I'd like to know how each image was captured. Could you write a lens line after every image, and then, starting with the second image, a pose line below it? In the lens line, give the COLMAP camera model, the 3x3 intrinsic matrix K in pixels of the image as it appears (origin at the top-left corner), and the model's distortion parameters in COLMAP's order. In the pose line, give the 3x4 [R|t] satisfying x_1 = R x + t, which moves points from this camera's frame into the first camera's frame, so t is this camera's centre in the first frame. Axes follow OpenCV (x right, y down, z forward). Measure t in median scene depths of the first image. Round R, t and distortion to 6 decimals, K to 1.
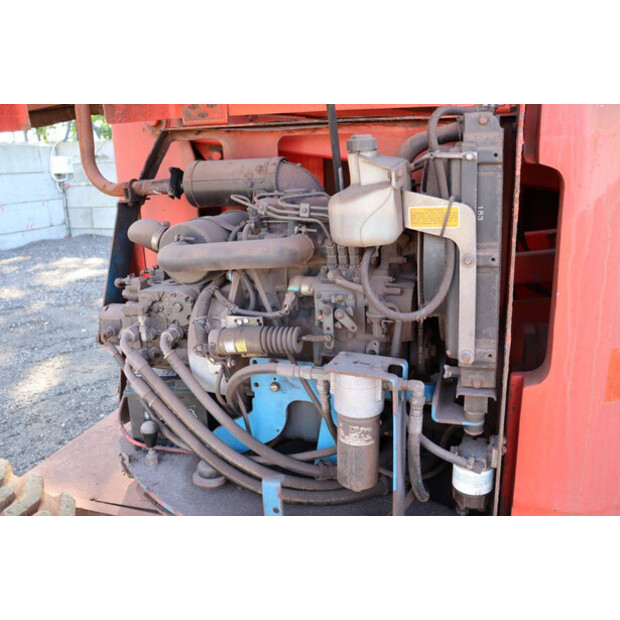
lens RADIAL K [[607.3, 0, 310.0], [0, 607.3, 310.0], [0, 0, 1]] dist [-0.050597, 0.000163]
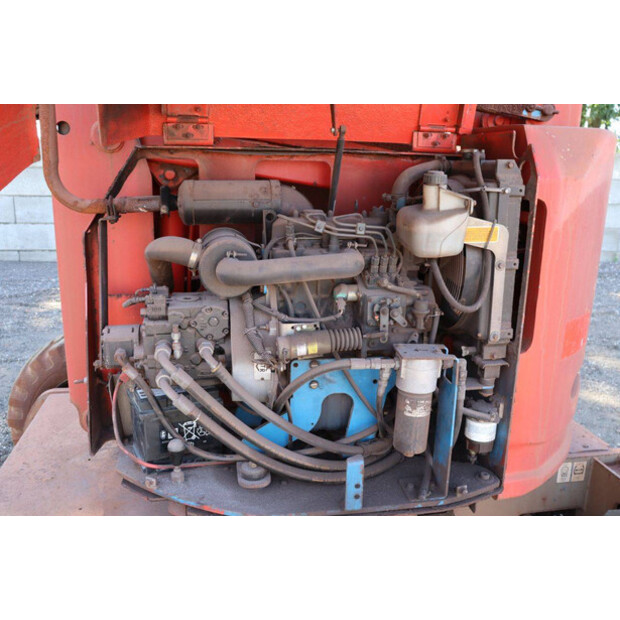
lens RADIAL K [[624.4, 0, 310.0], [0, 624.4, 310.0], [0, 0, 1]] dist [-0.052303, 0.022476]
pose [[0.864997, -0.065723, 0.497455, -0.710634], [0.079161, 0.996844, -0.005947, -0.005676], [-0.495494, 0.044523, 0.867470, -0.009051]]
